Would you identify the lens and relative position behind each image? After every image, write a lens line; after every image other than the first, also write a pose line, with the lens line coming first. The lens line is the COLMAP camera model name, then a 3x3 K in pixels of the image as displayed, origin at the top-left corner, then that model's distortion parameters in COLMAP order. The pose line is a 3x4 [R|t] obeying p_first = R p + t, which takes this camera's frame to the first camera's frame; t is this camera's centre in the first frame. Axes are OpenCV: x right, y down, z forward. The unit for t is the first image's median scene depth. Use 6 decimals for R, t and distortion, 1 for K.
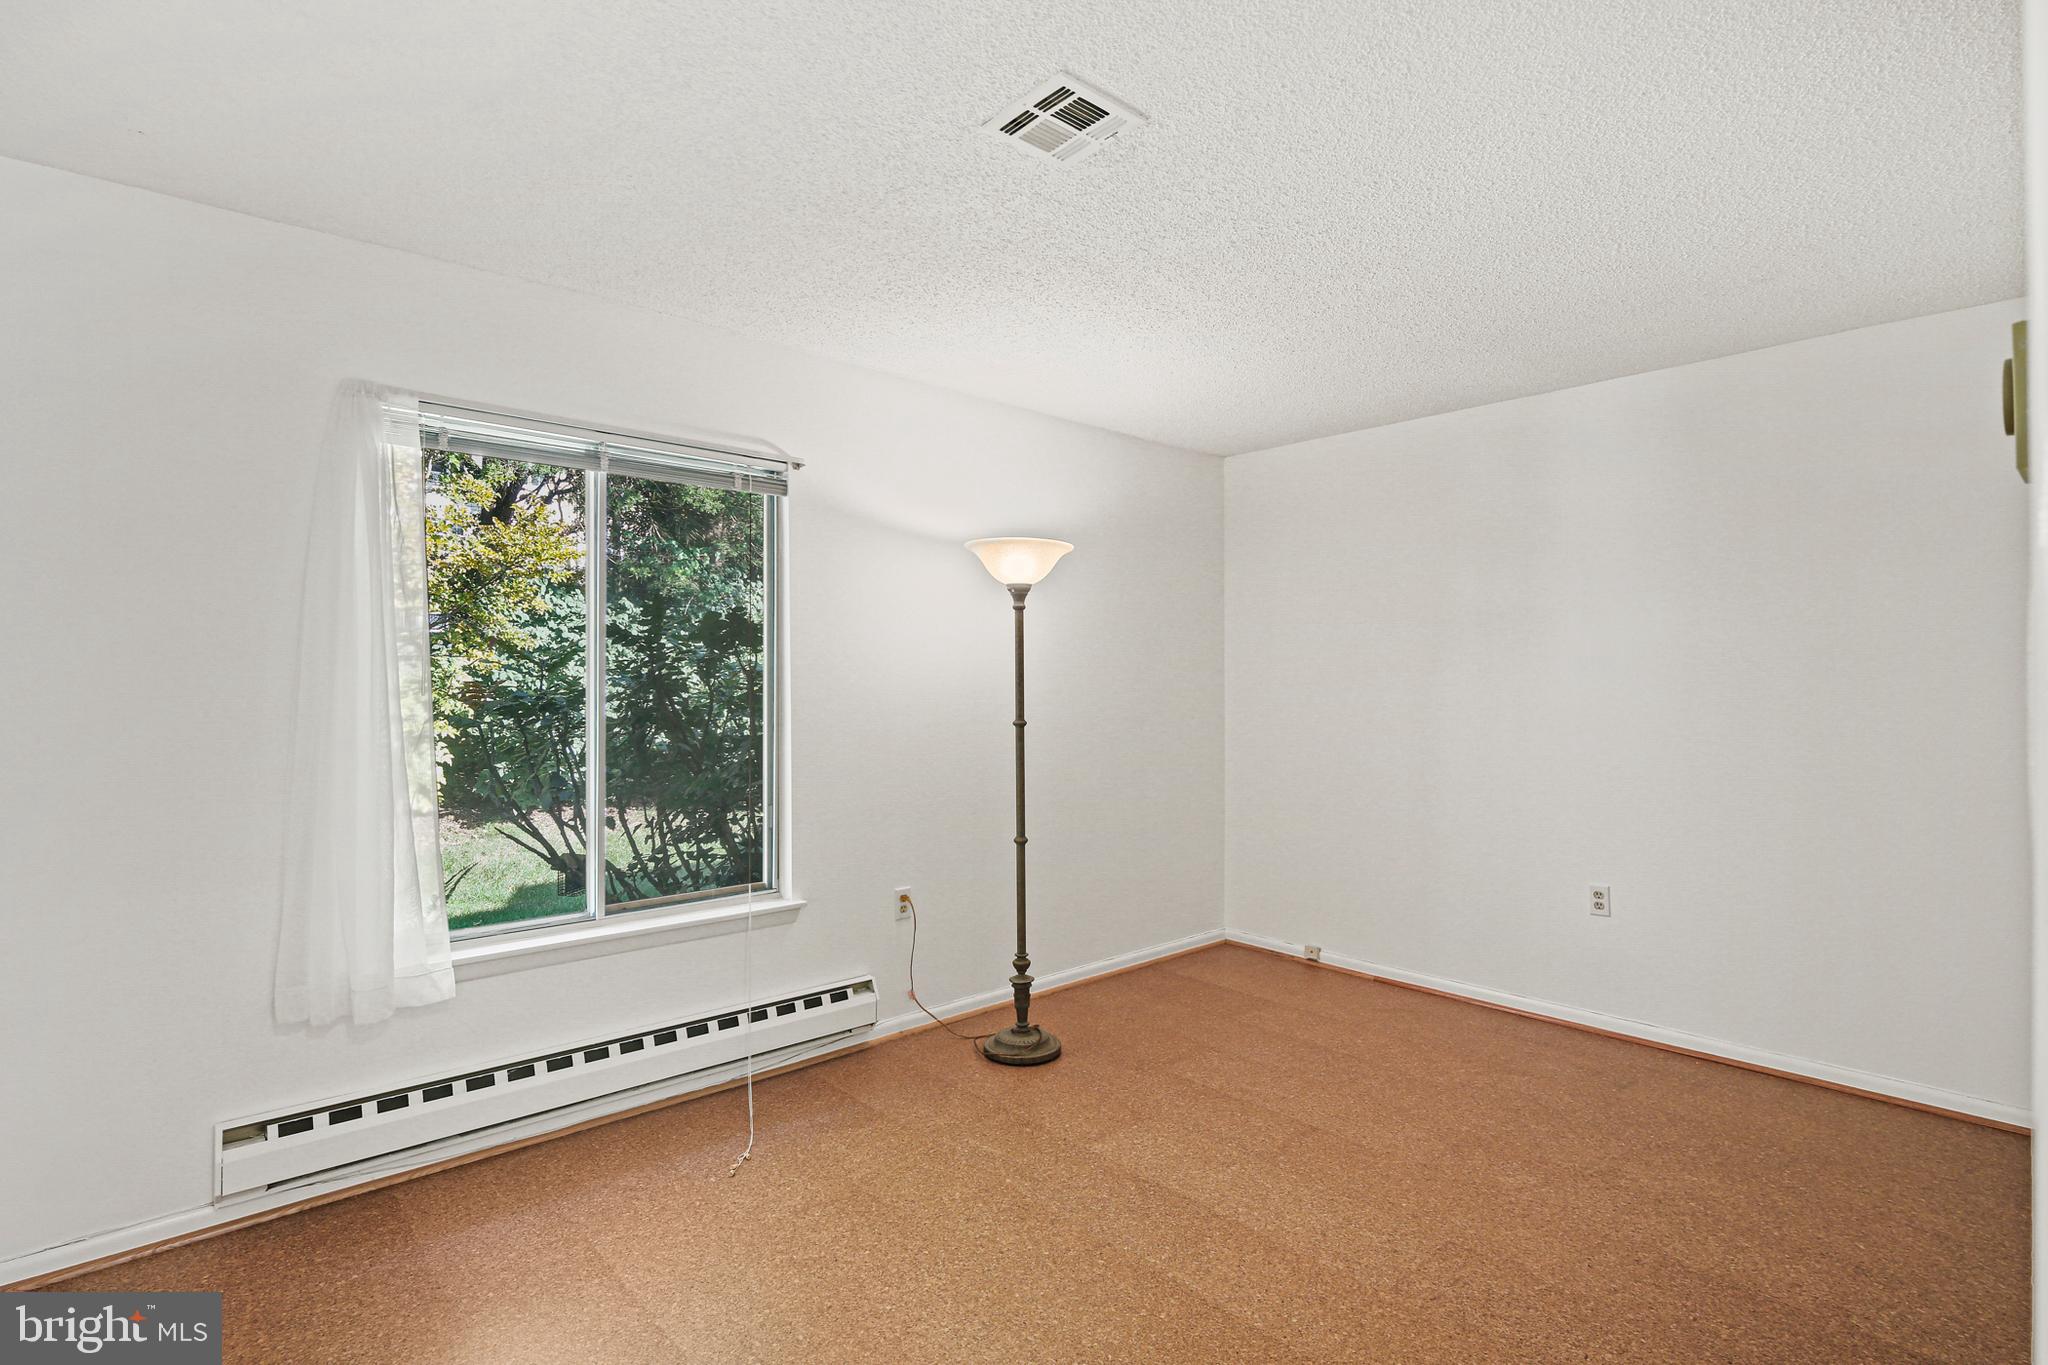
lens RADIAL K [[991.8, 0, 1025.3], [0, 991.8, 677.6], [0, 0, 1]] dist [0.004036, -0.001296]
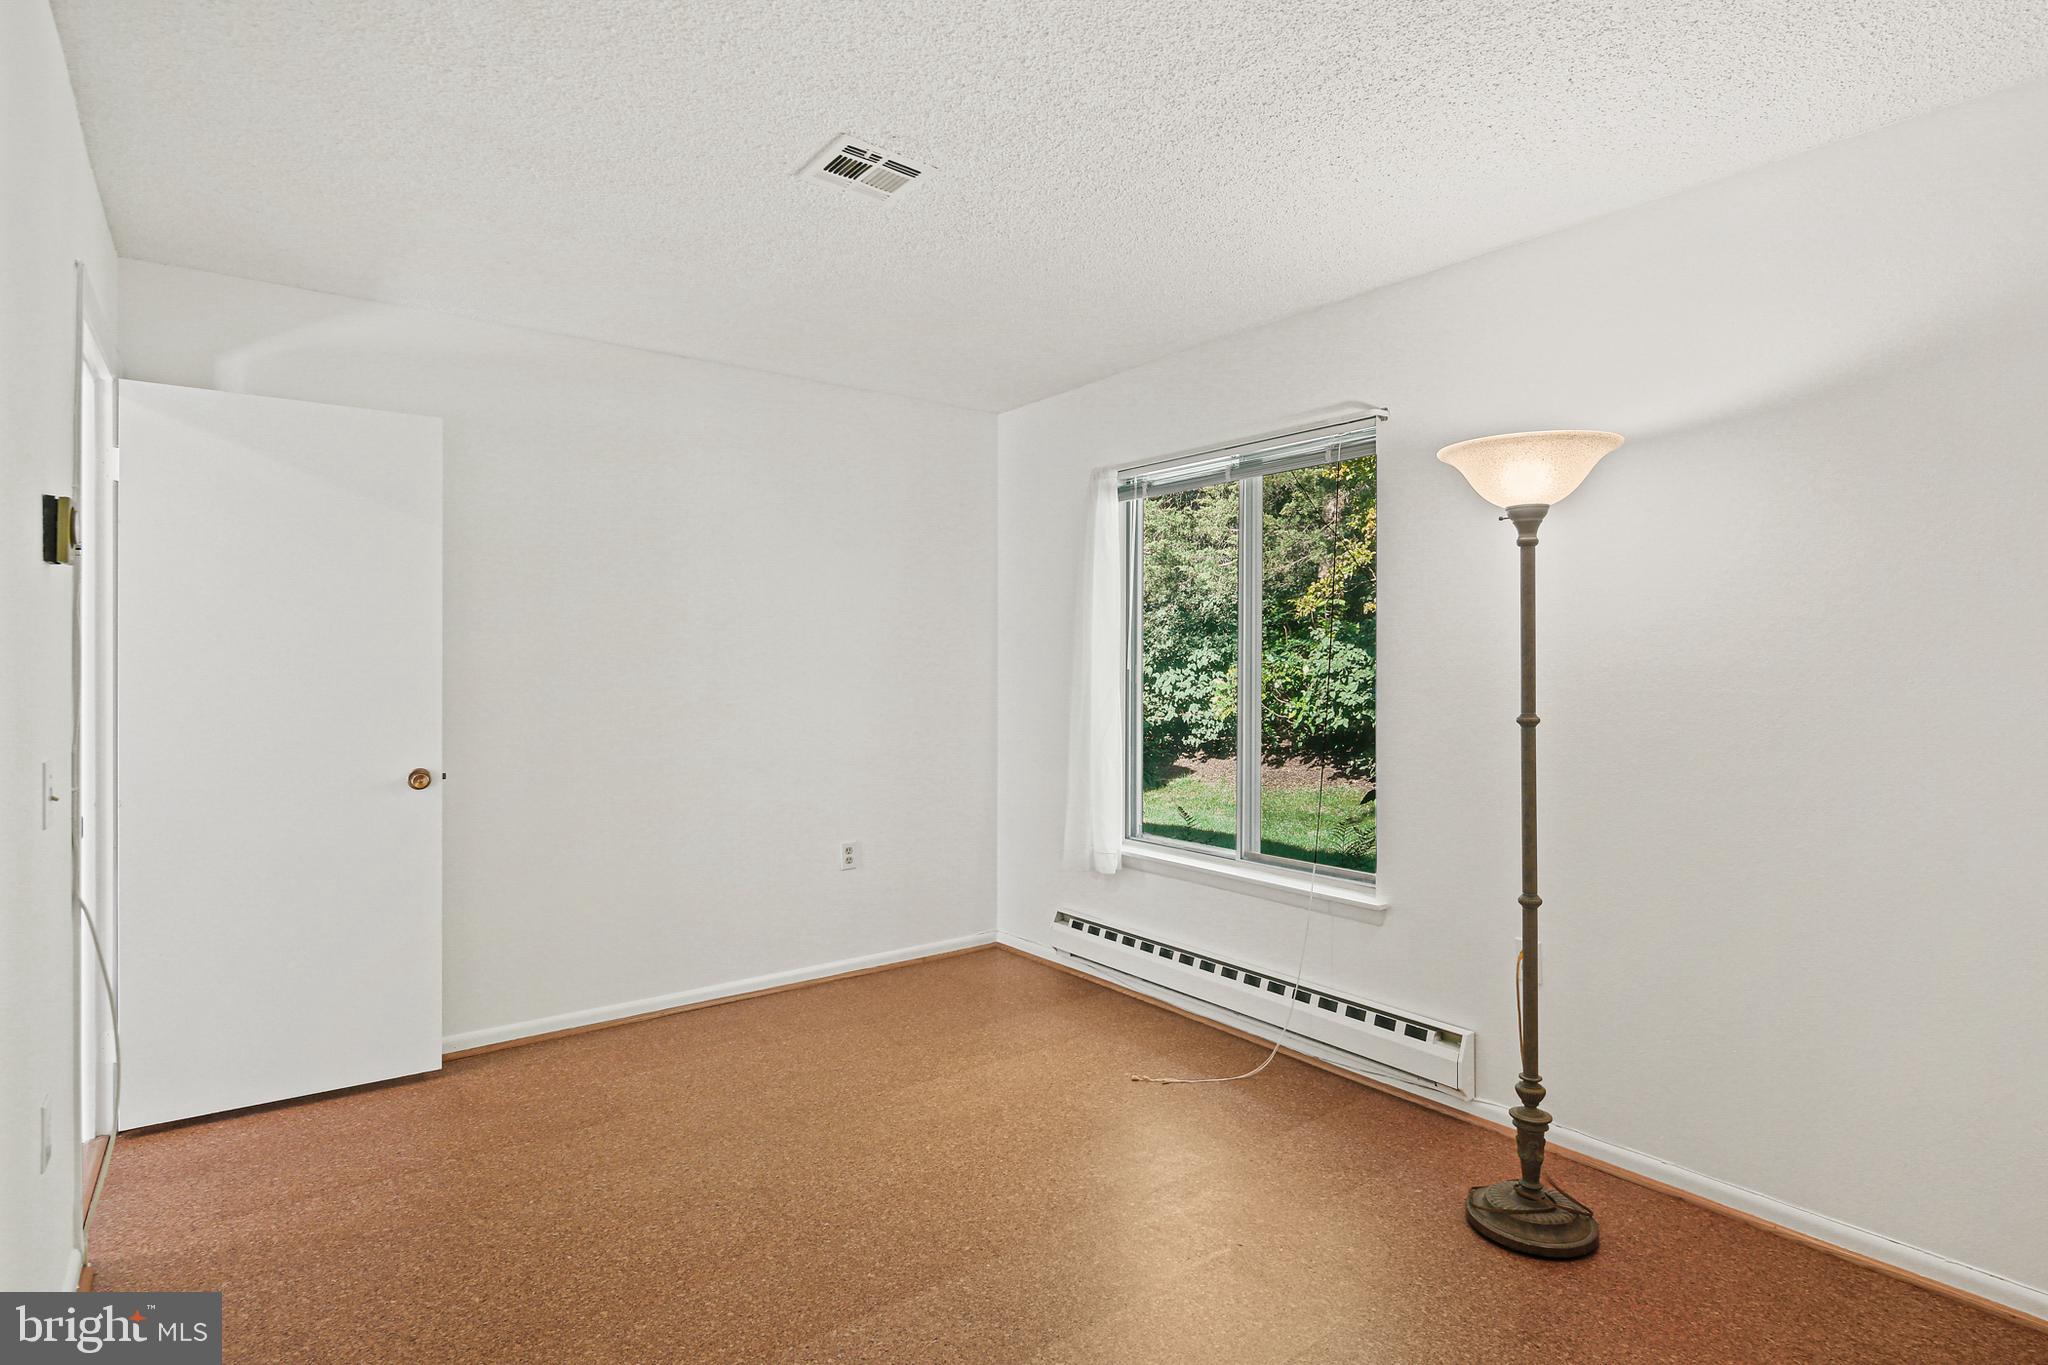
lens RADIAL K [[1002.5, 0, 1024.0], [0, 1002.5, 666.5], [0, 0, 1]] dist [0.001712, -0.000260]
pose [[-0.056424, 0.001921, -0.998405, 0.708099], [-0.001282, 0.999997, 0.001996, 0.010129], [0.998406, 0.001393, -0.056421, 0.745748]]
